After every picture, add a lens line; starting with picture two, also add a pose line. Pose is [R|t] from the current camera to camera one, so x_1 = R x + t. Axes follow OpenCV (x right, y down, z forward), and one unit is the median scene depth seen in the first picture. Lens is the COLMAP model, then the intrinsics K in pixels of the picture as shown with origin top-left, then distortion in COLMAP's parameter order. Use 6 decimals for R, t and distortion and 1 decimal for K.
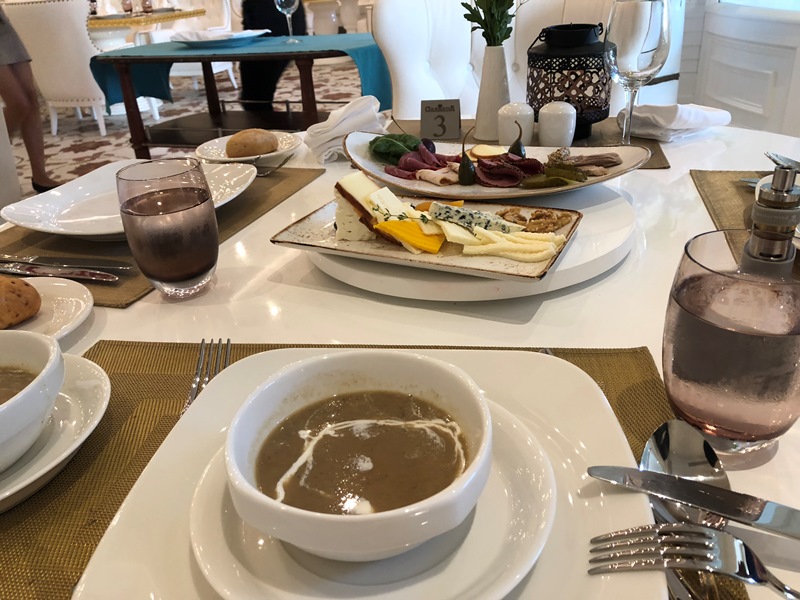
lens RADIAL K [[646.7, 0, 398.3], [0, 646.7, 297.5], [0, 0, 1]] dist [-0.007448, -0.004638]
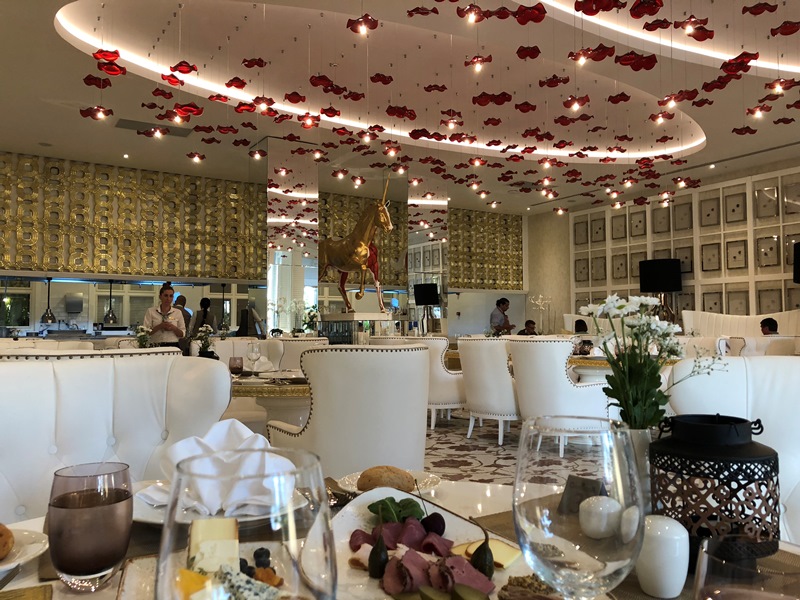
lens RADIAL K [[646.7, 0, 397.2], [0, 646.7, 300.5], [0, 0, 1]] dist [-0.007448, -0.004638]
pose [[0.705568, 0.019662, -0.708369, 0.109752], [-0.356956, 0.873397, -0.331302, -0.030668], [0.612173, 0.486613, 0.623259, 0.043919]]
